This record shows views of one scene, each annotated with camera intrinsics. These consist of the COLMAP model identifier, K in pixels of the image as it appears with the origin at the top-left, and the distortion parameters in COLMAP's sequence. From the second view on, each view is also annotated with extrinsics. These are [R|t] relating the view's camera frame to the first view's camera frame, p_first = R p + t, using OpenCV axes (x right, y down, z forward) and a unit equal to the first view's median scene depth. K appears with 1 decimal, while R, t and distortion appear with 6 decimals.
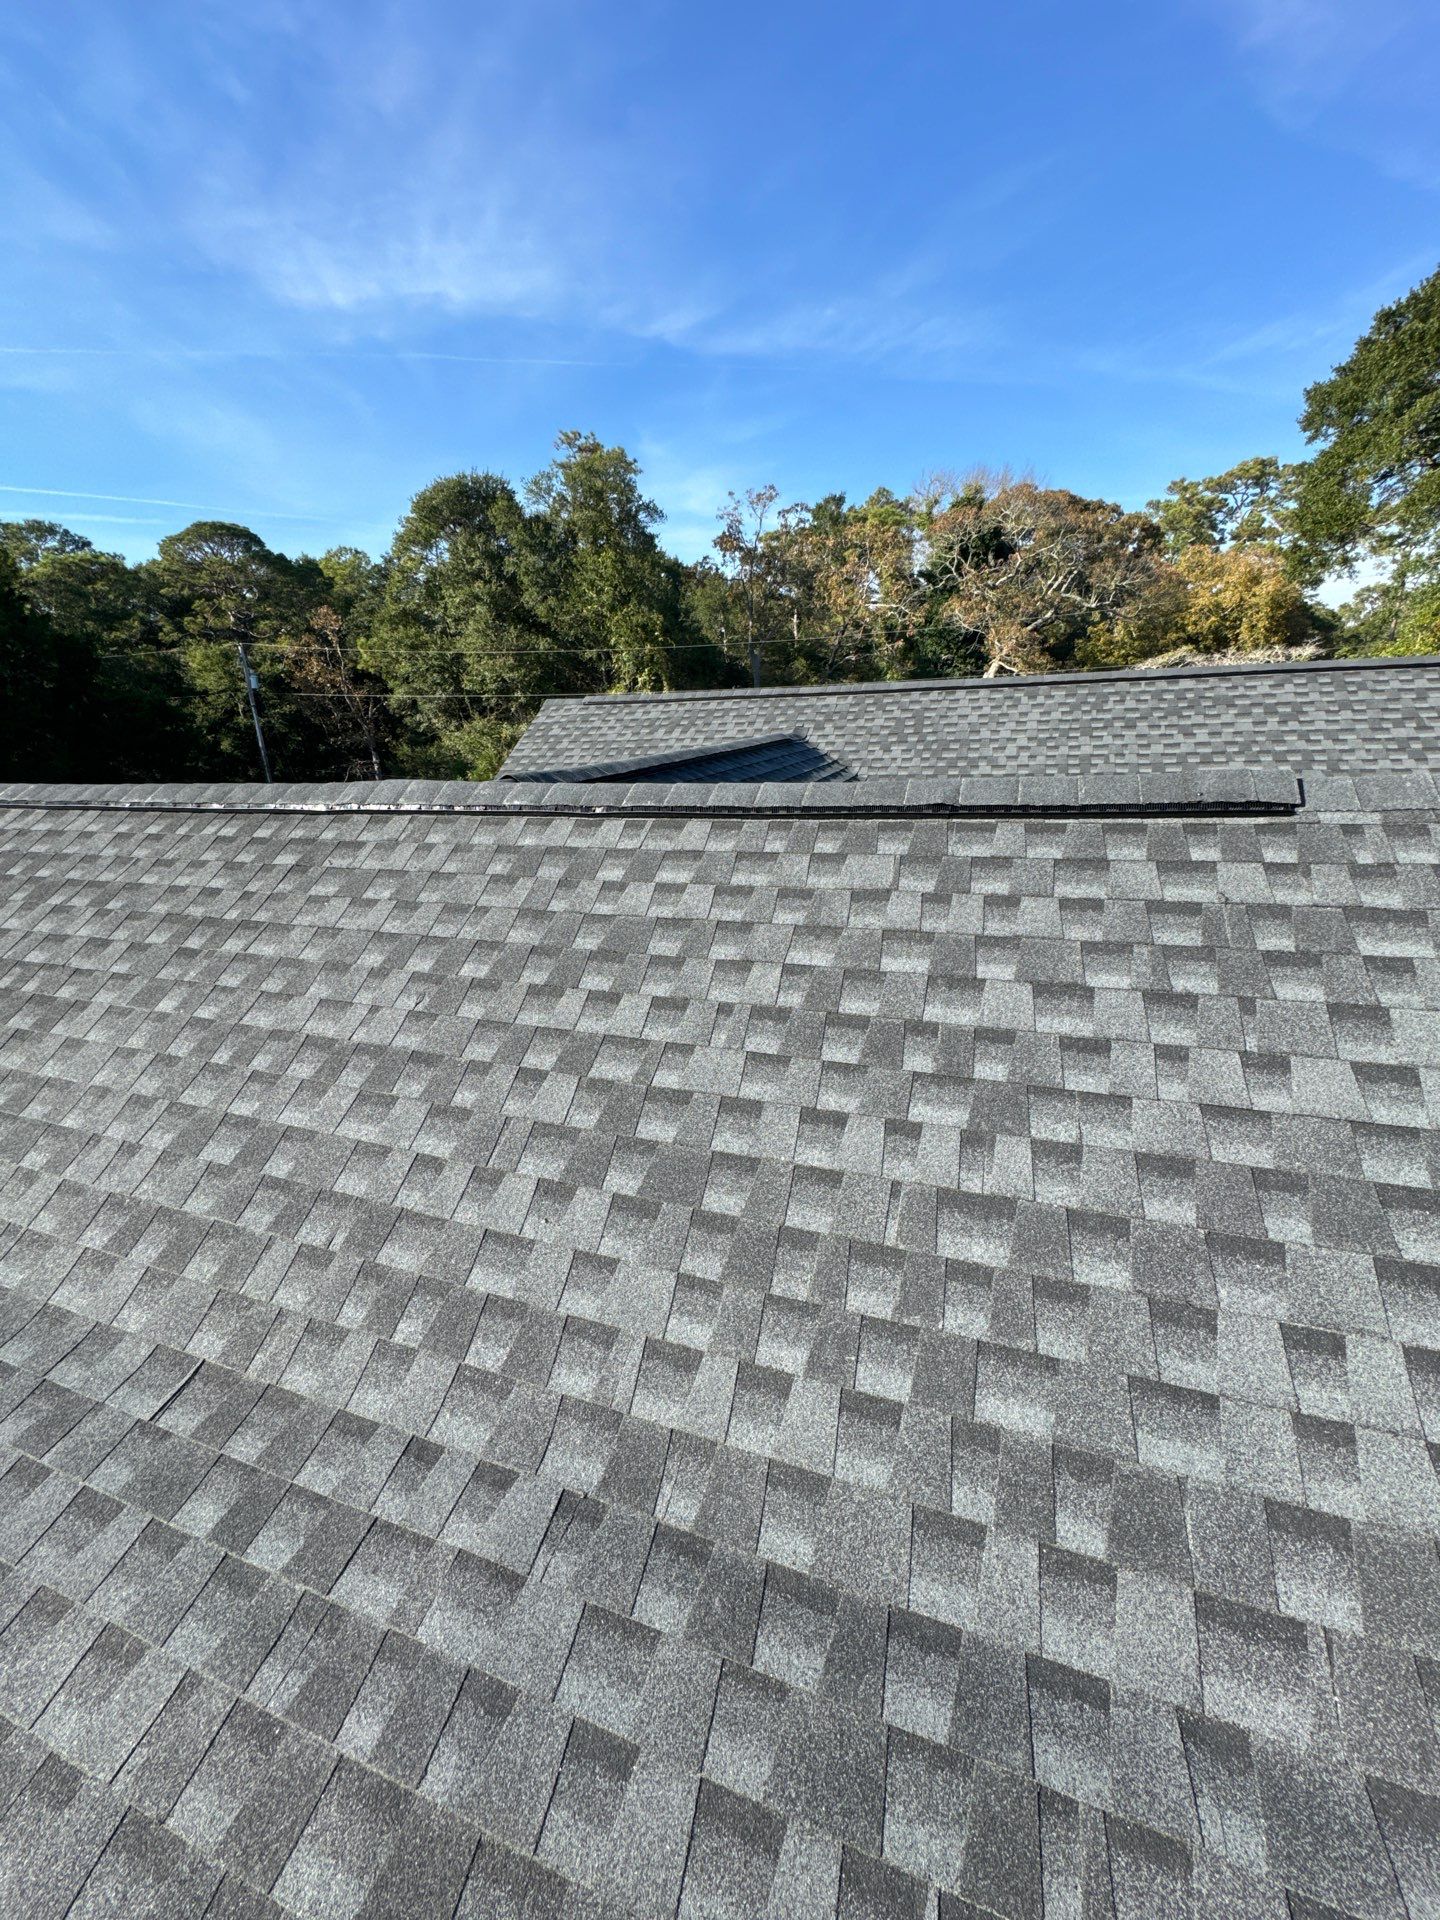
lens RADIAL K [[760.8, 0, 720.0], [0, 760.8, 960.0], [0, 0, 1]] dist [-0.003310, -0.000044]
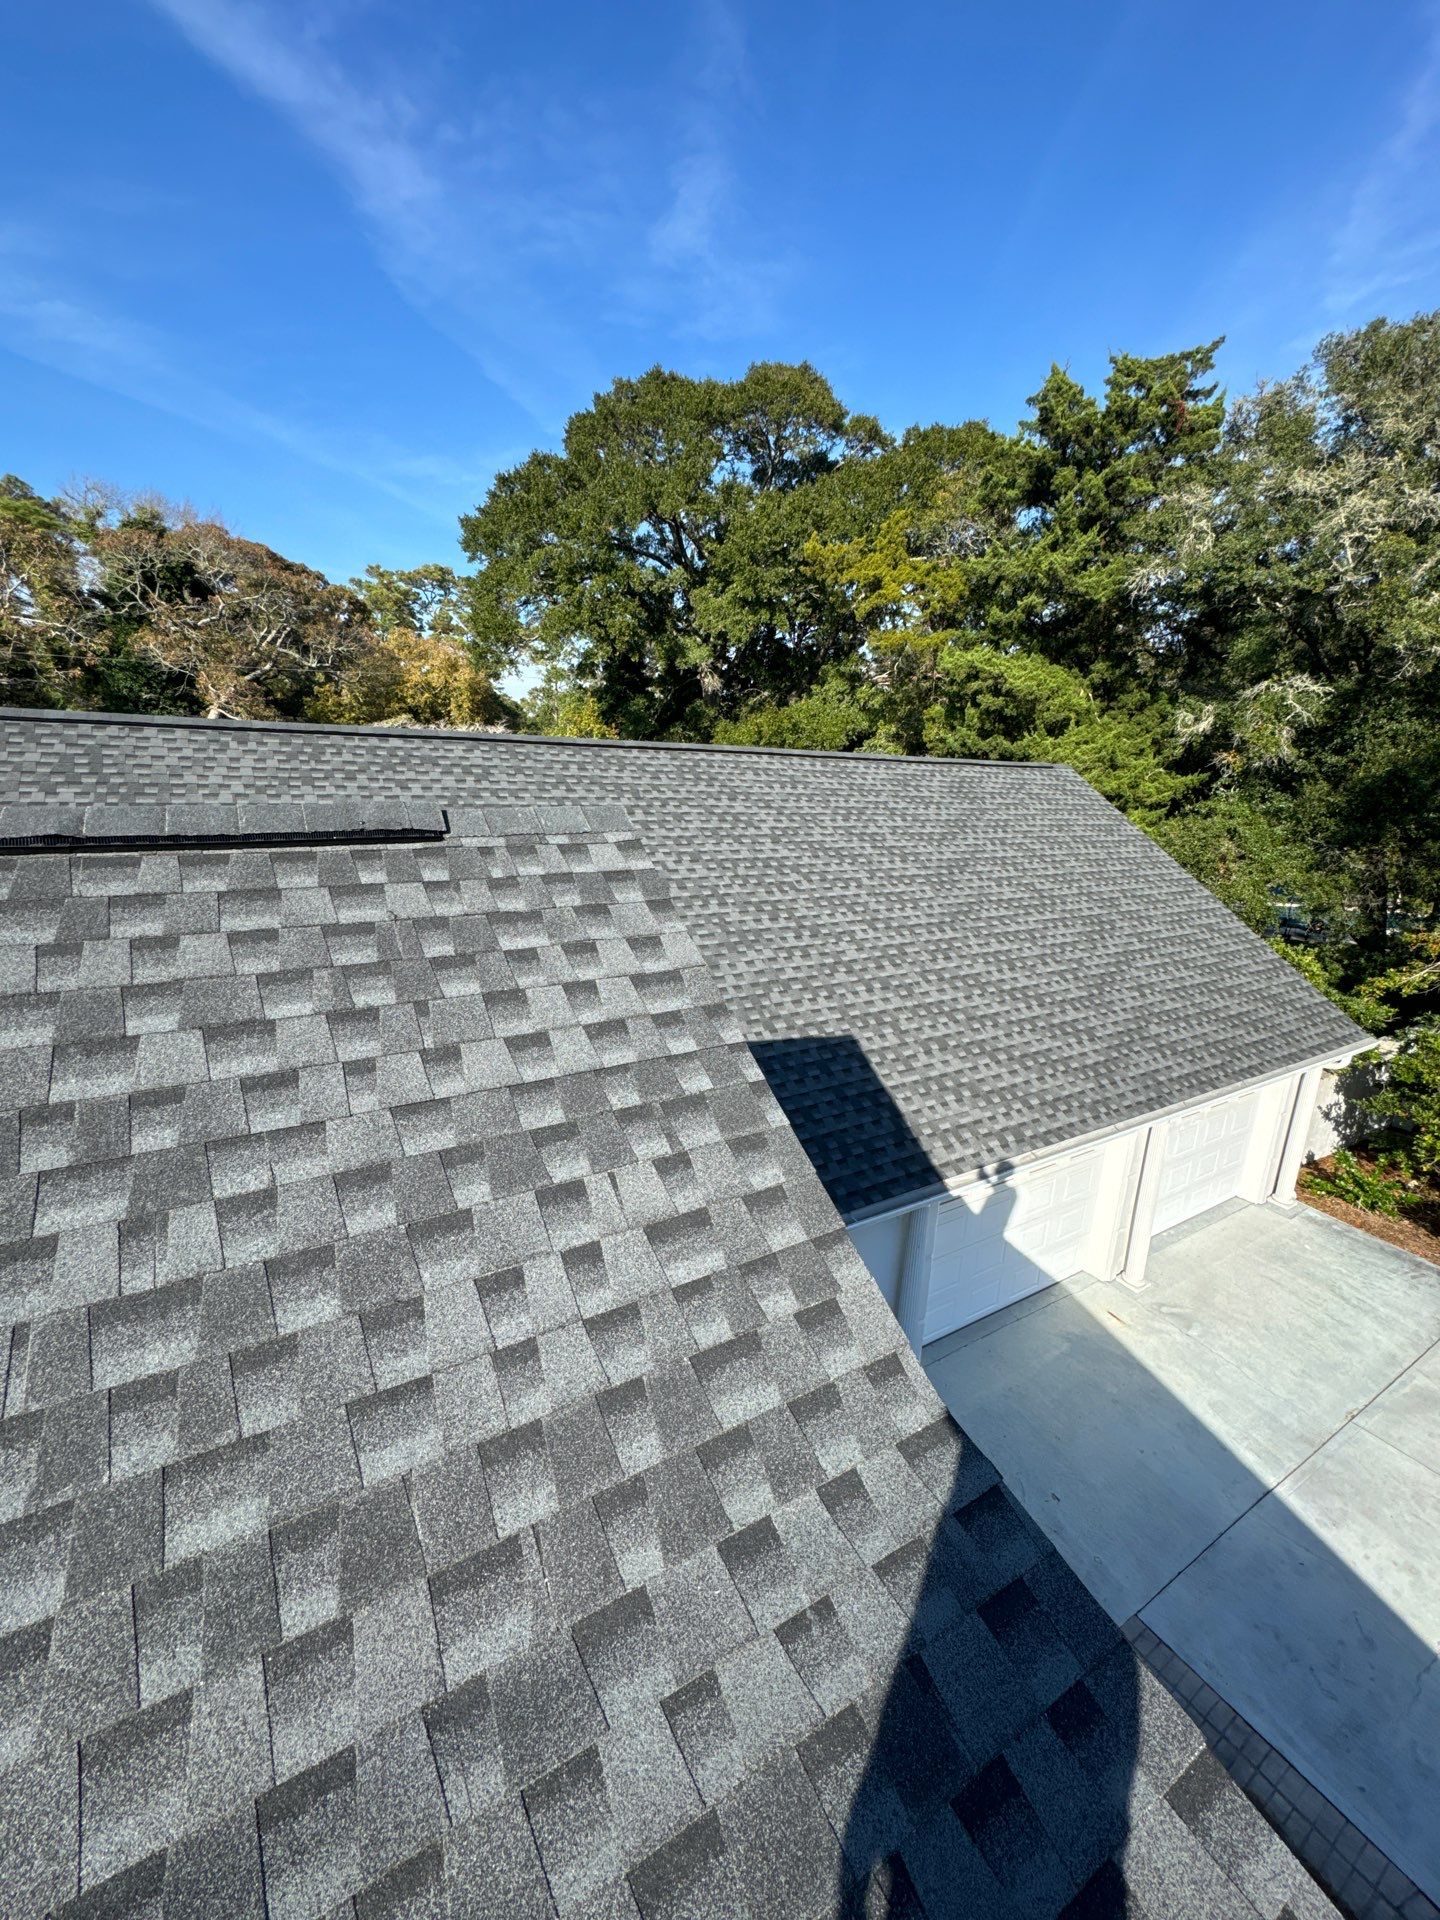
lens RADIAL K [[760.8, 0, 720.0], [0, 760.8, 960.0], [0, 0, 1]] dist [-0.003310, -0.000044]
pose [[0.630201, -0.127330, 0.765920, 0.106872], [0.183630, 0.982918, 0.012314, 0.044457], [-0.754405, 0.132886, 0.642818, -0.026184]]
